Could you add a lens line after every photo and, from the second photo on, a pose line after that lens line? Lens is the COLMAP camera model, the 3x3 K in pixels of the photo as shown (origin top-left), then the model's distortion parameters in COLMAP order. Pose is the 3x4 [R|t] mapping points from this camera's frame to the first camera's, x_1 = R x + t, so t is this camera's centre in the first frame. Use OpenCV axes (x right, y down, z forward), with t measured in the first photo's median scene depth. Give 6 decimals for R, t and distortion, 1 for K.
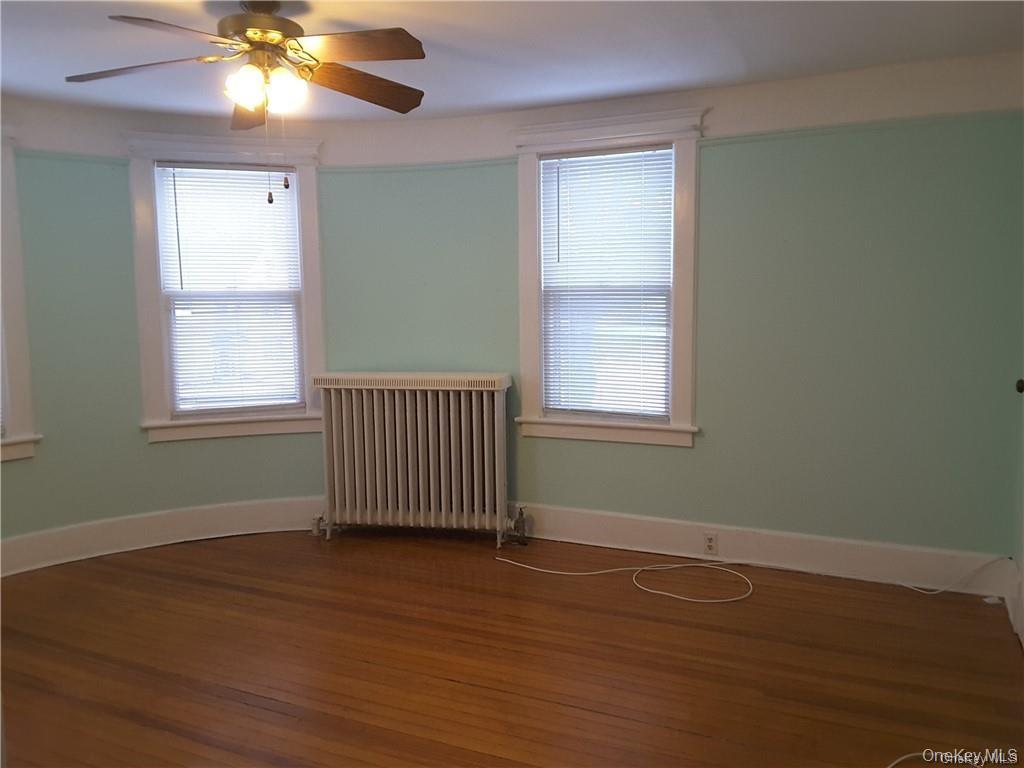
lens RADIAL K [[834.3, 0, 515.2], [0, 834.3, 391.3], [0, 0, 1]] dist [0.135802, -0.202977]
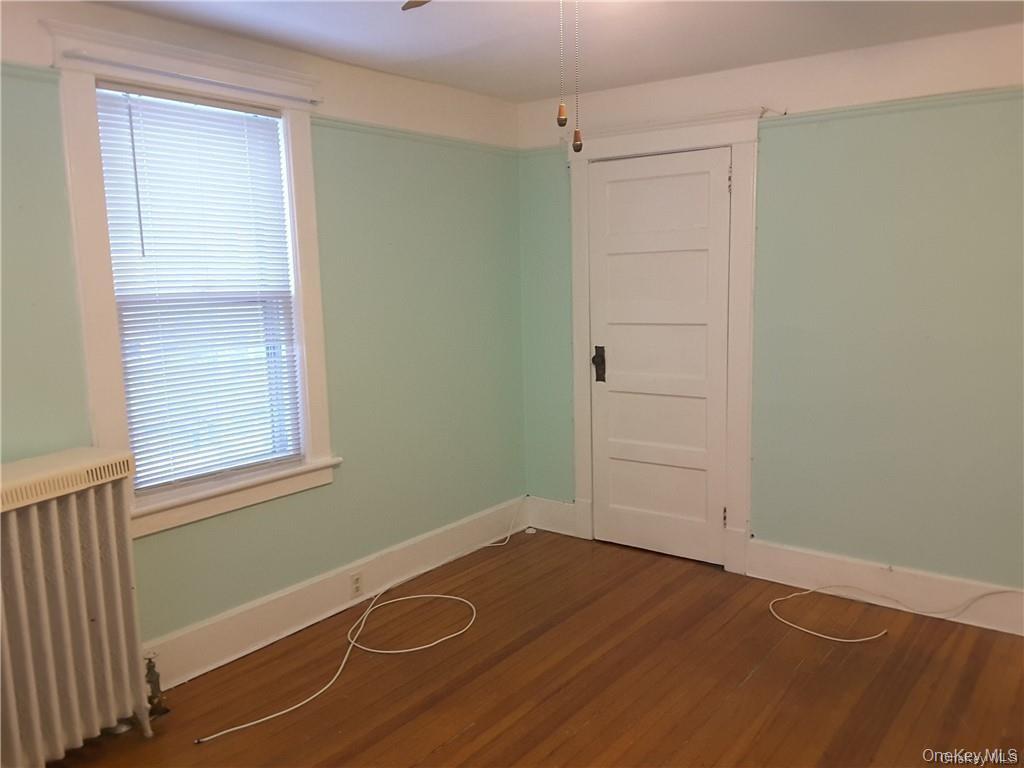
lens RADIAL K [[834.3, 0, 515.2], [0, 834.3, 391.3], [0, 0, 1]] dist [0.135802, -0.202977]
pose [[0.184451, -0.133869, 0.973682, -0.592542], [0.134427, 0.984807, 0.109933, -0.096175], [-0.973605, 0.110611, 0.199644, 0.673350]]
